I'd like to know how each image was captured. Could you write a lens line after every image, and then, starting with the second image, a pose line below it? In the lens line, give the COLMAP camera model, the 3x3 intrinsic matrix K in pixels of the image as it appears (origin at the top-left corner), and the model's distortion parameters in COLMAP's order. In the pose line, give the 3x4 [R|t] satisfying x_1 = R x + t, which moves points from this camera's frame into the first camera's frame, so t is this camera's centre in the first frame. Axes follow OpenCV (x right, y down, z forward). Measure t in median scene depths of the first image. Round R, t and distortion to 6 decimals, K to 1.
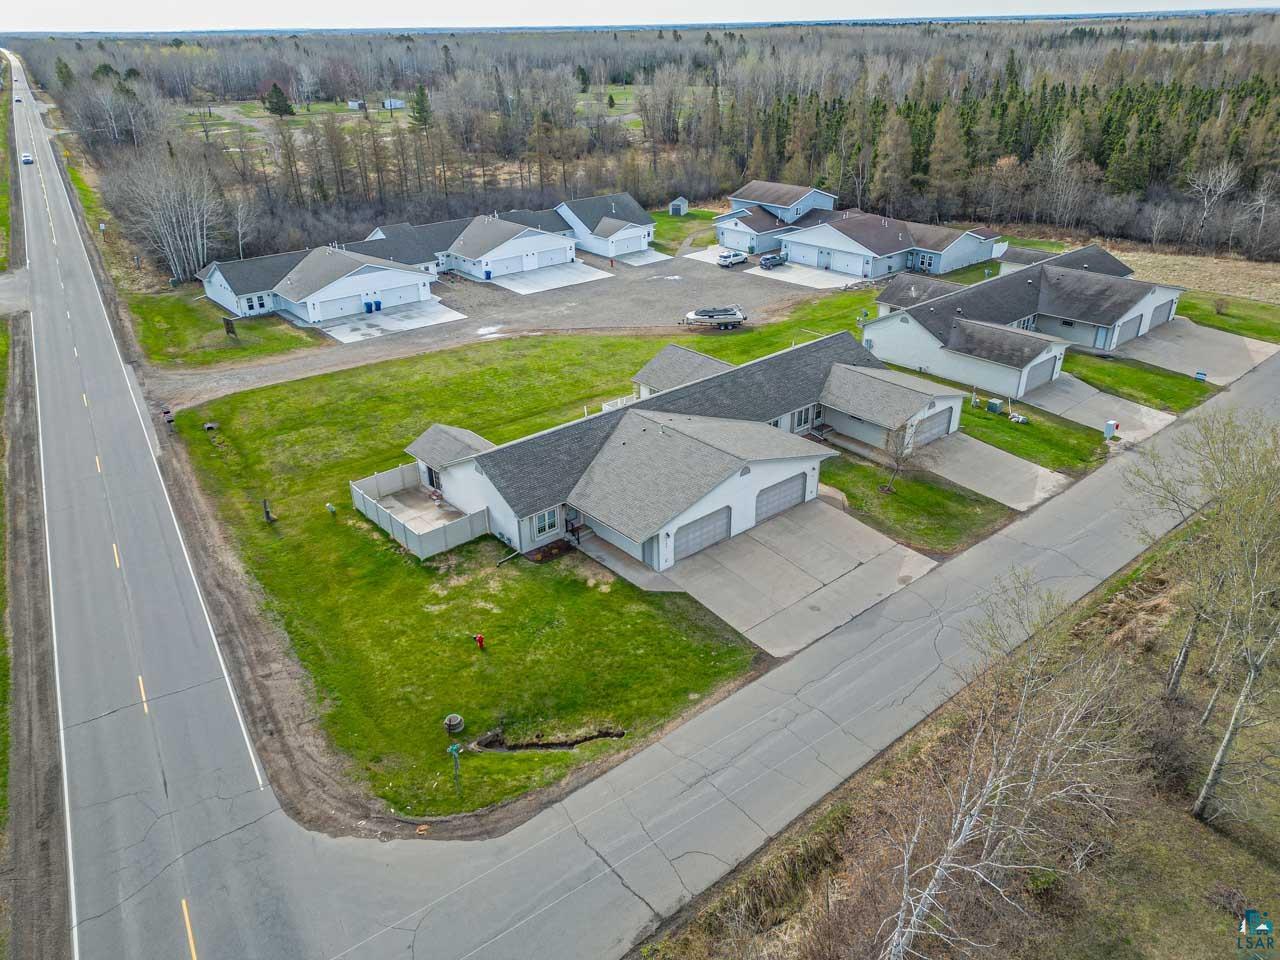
lens RADIAL K [[887.9, 0, 636.8], [0, 887.9, 476.1], [0, 0, 1]] dist [0.101788, -0.108456]
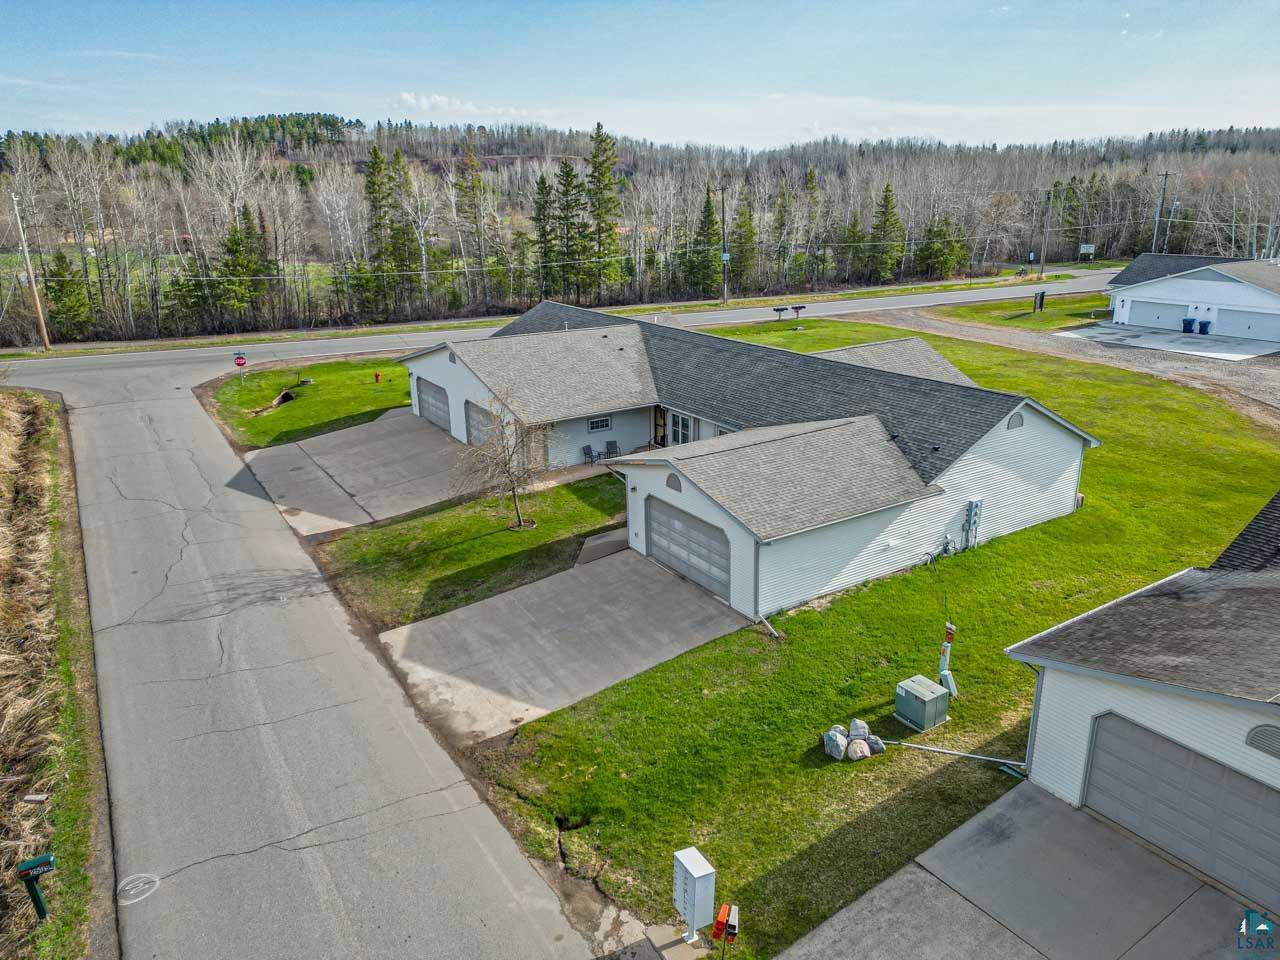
lens RADIAL K [[887.9, 0, 636.8], [0, 887.9, 476.1], [0, 0, 1]] dist [0.101788, -0.108456]
pose [[-0.148727, 0.316804, -0.936758, 0.585580], [-0.431563, 0.831528, 0.349735, -0.179007], [0.889738, 0.456285, 0.013051, 0.770080]]
